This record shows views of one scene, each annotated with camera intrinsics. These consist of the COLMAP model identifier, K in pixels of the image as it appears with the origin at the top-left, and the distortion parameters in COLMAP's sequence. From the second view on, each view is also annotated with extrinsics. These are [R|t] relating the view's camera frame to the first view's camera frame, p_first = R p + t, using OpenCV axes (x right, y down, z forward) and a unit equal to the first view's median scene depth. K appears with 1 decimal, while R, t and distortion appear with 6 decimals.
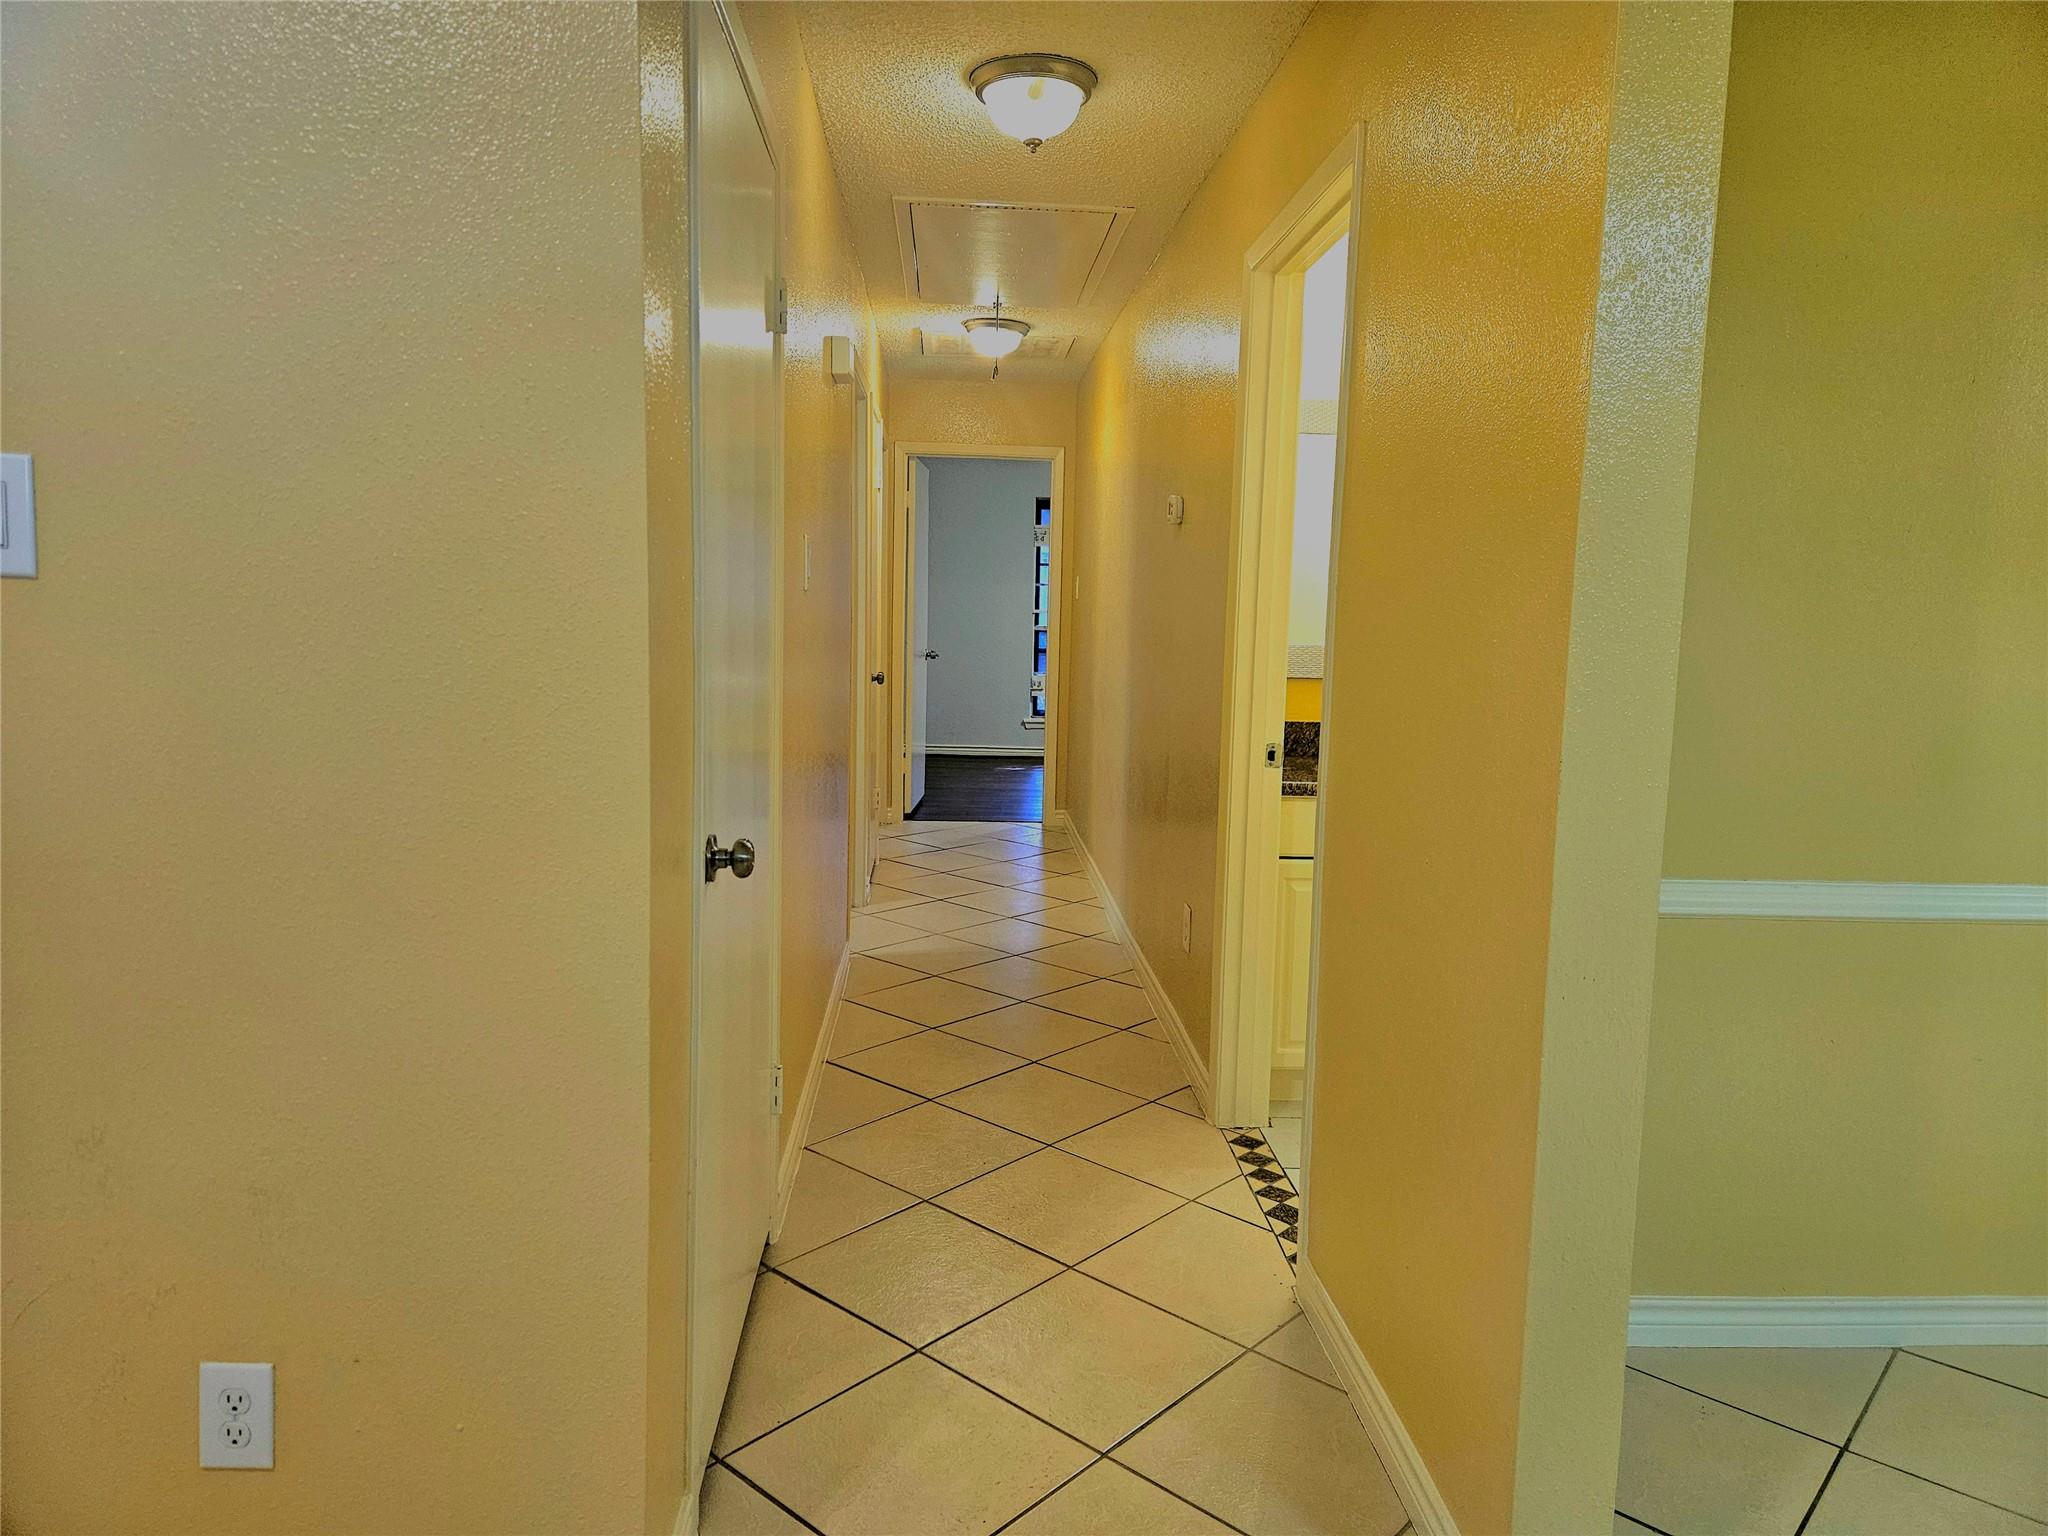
lens RADIAL K [[1369.3, 0, 1035.7], [0, 1369.3, 770.8], [0, 0, 1]] dist [0.080623, -0.067064]
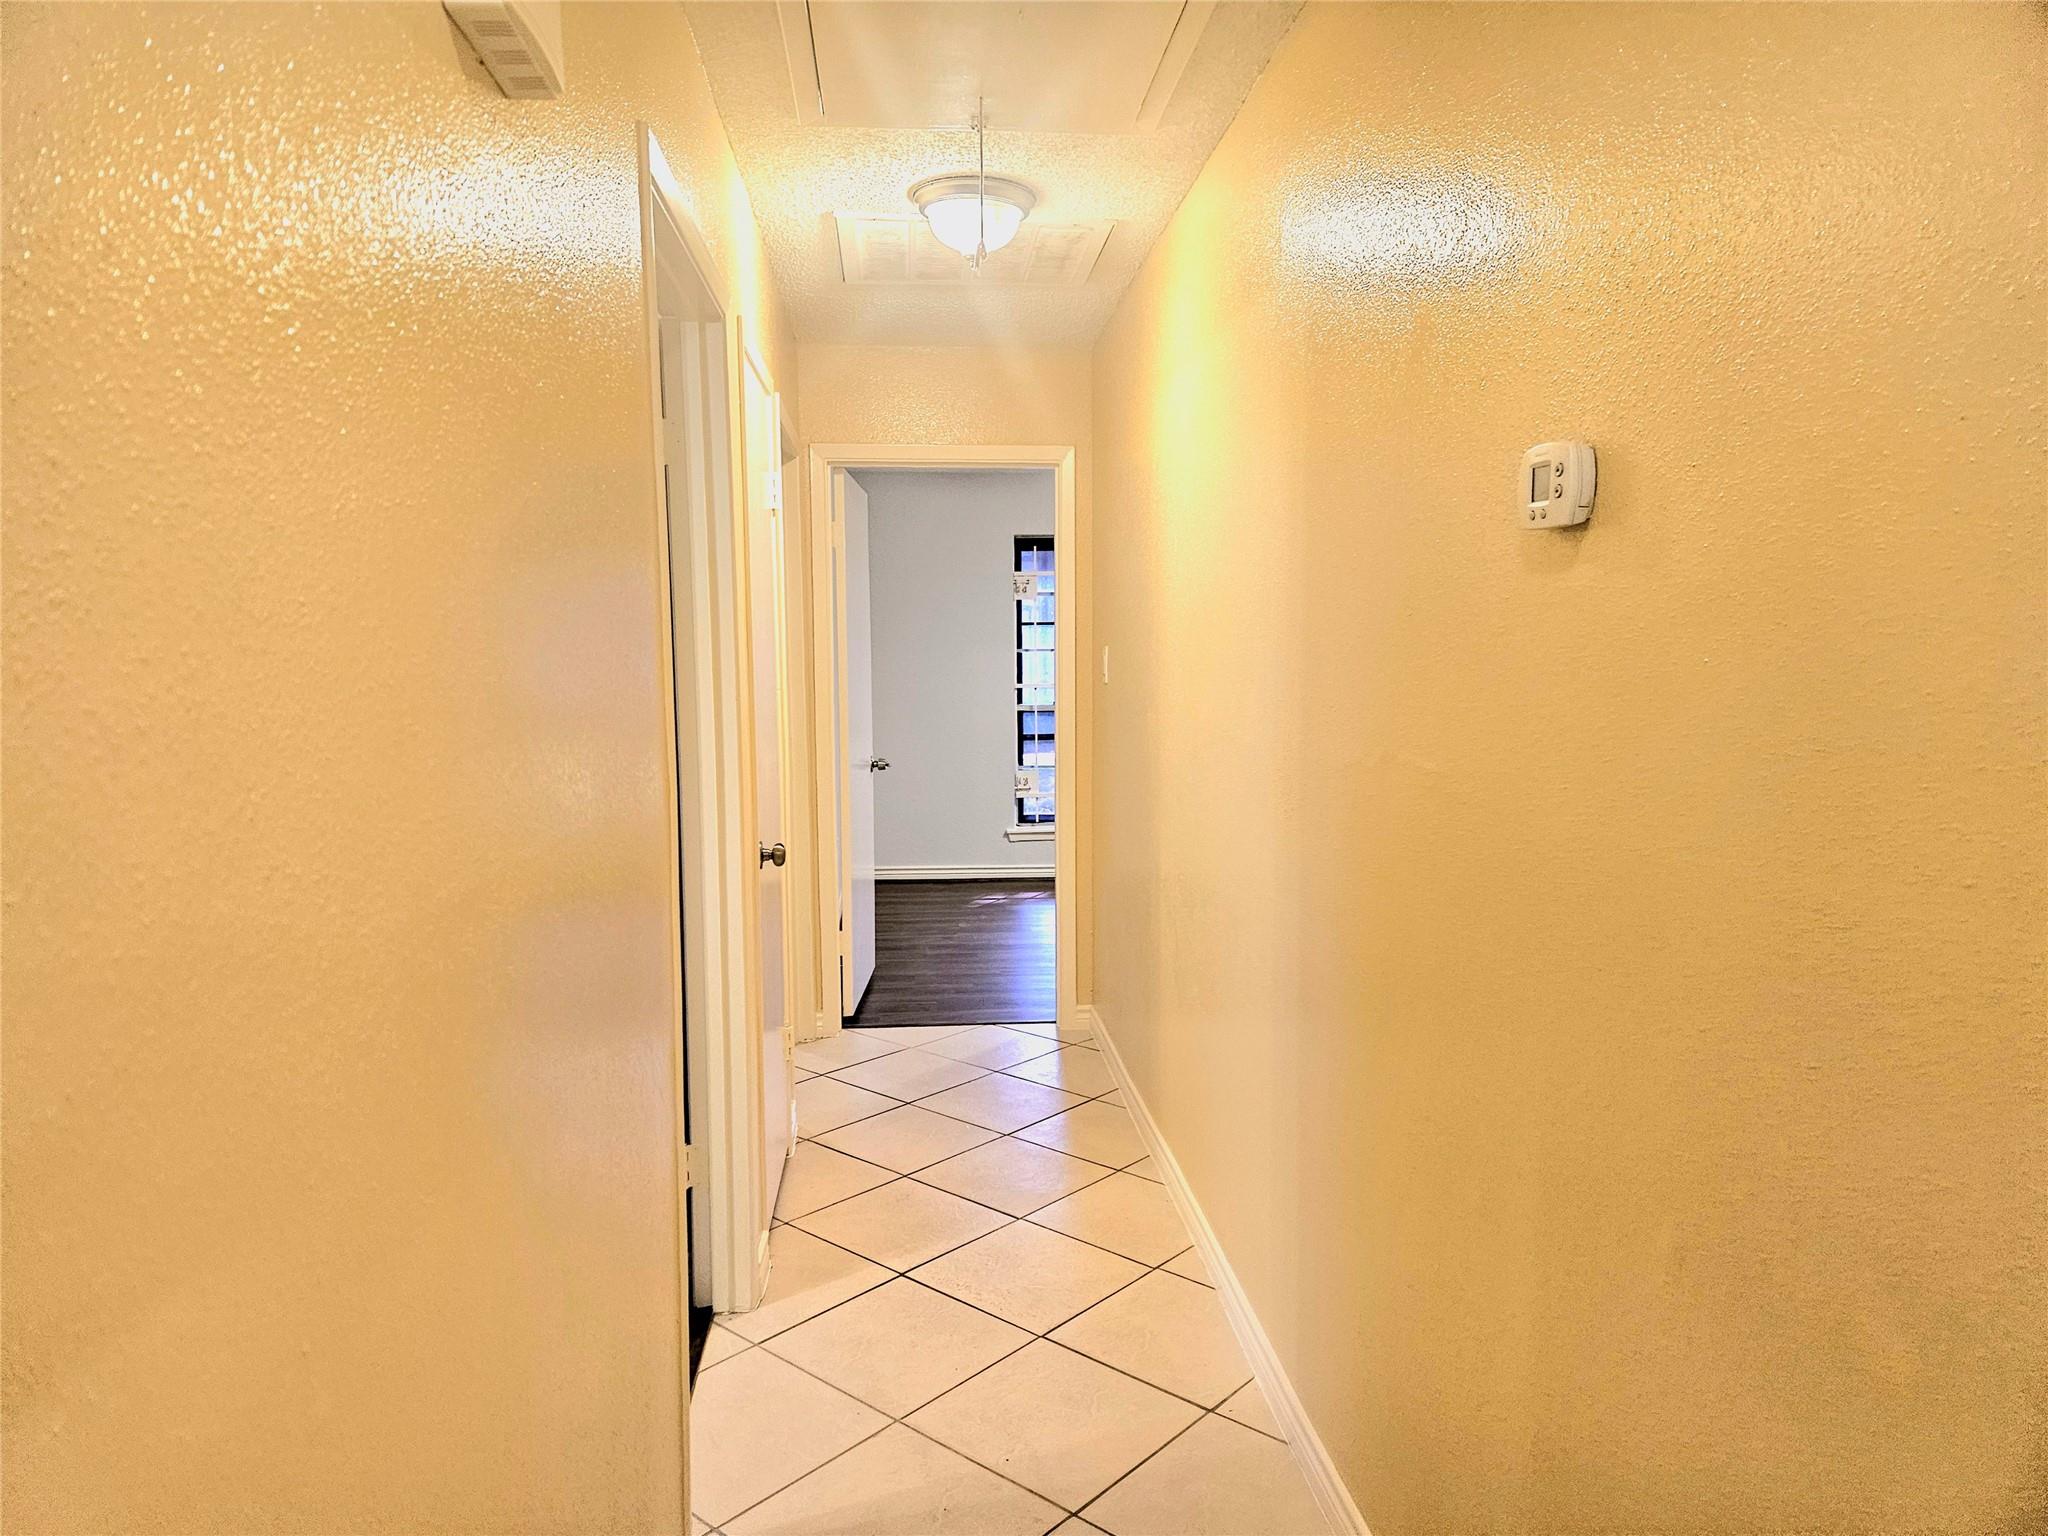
lens RADIAL K [[1369.3, 0, 1018.2], [0, 1369.3, 760.3], [0, 0, 1]] dist [0.080623, -0.067064]
pose [[0.999184, -0.035298, 0.019624, -0.020975], [0.036140, 0.998361, -0.044365, -0.055711], [-0.018026, 0.045038, 0.998823, 0.332245]]
